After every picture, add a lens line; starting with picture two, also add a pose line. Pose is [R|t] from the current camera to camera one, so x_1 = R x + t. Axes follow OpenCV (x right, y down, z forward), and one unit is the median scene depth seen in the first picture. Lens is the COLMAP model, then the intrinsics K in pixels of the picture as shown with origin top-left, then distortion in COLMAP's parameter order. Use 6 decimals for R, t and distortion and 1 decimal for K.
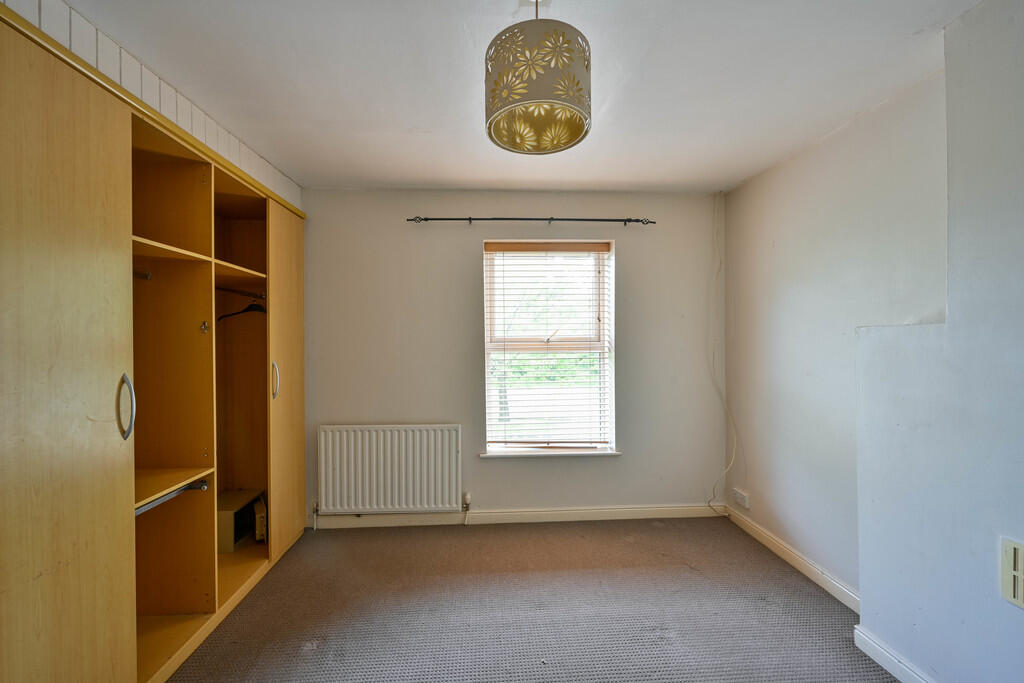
lens RADIAL K [[393.3, 0, 510.8], [0, 393.3, 338.7], [0, 0, 1]] dist [-0.000240, -0.000107]
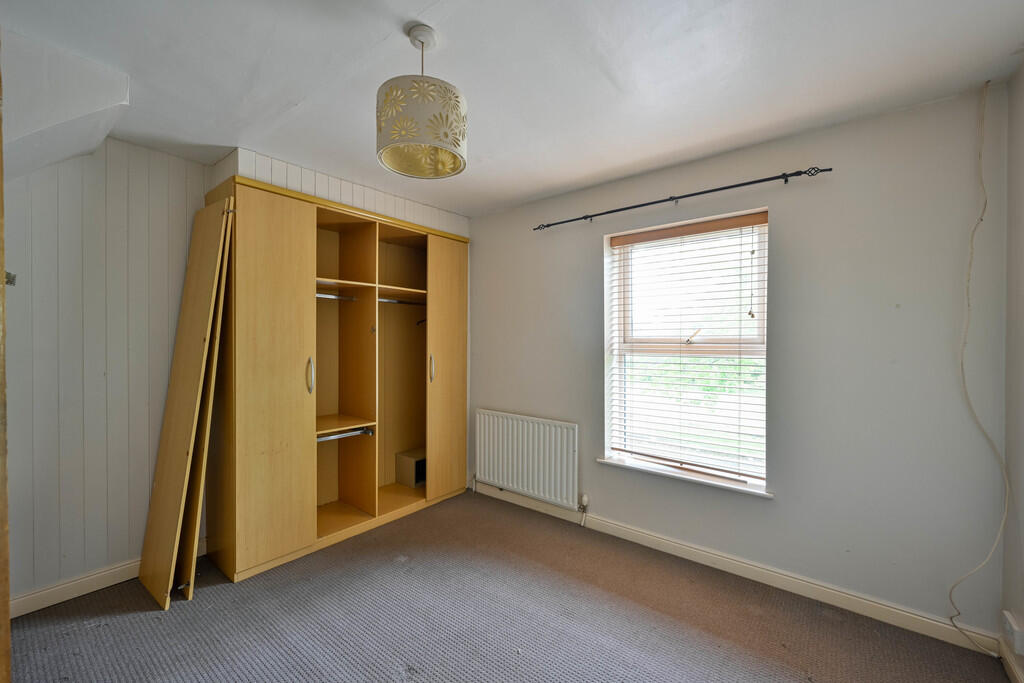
lens RADIAL K [[415.1, 0, 512.0], [0, 415.1, 341.5], [0, 0, 1]] dist [0.001039, -0.000255]
pose [[0.743413, 0.011365, -0.668736, 0.453986], [-0.007482, 0.999934, 0.008676, -0.000779], [0.668791, -0.001447, 0.743449, 0.103208]]
